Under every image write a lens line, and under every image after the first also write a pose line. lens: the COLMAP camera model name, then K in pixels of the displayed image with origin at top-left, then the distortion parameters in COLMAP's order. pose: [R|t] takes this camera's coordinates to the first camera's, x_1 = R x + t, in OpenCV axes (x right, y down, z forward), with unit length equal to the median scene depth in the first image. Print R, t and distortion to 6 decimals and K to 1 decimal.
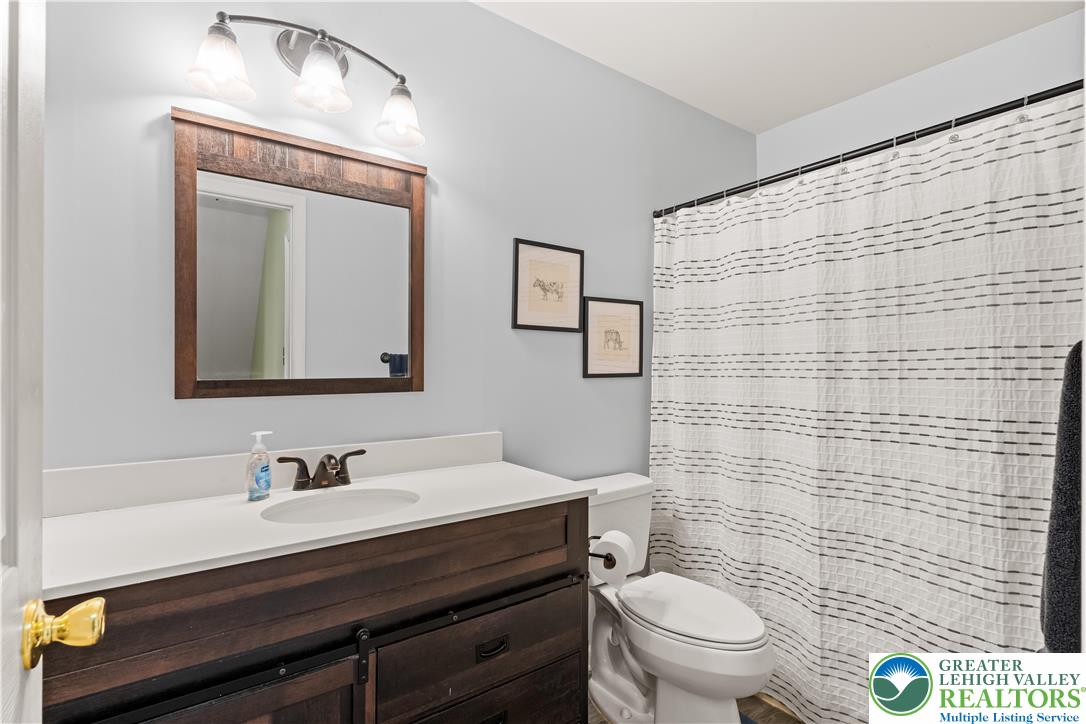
lens RADIAL K [[518.3, 0, 535.3], [0, 518.3, 365.8], [0, 0, 1]] dist [0.002089, 0.000218]
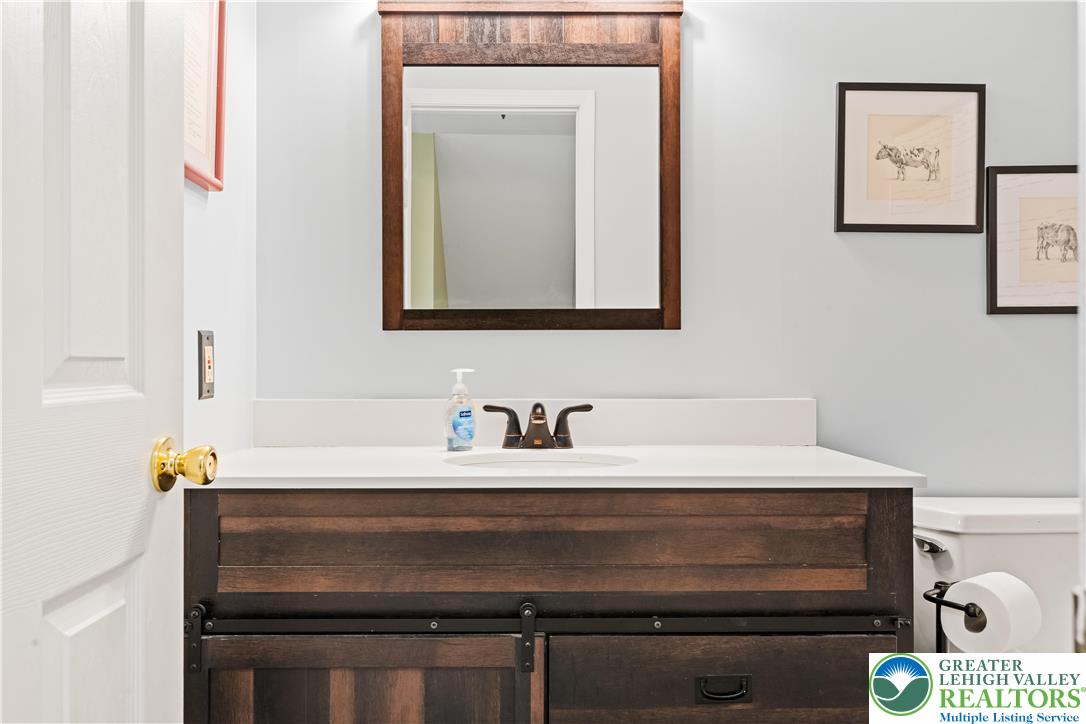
lens RADIAL K [[838.3, 0, 527.0], [0, 838.3, 363.5], [0, 0, 1]] dist [-0.001484, 0.003088]
pose [[0.819770, -0.001574, -0.572690, 0.300101], [0.000731, 0.999998, -0.001701, 0.114555], [0.572692, 0.000976, 0.819770, -0.027629]]
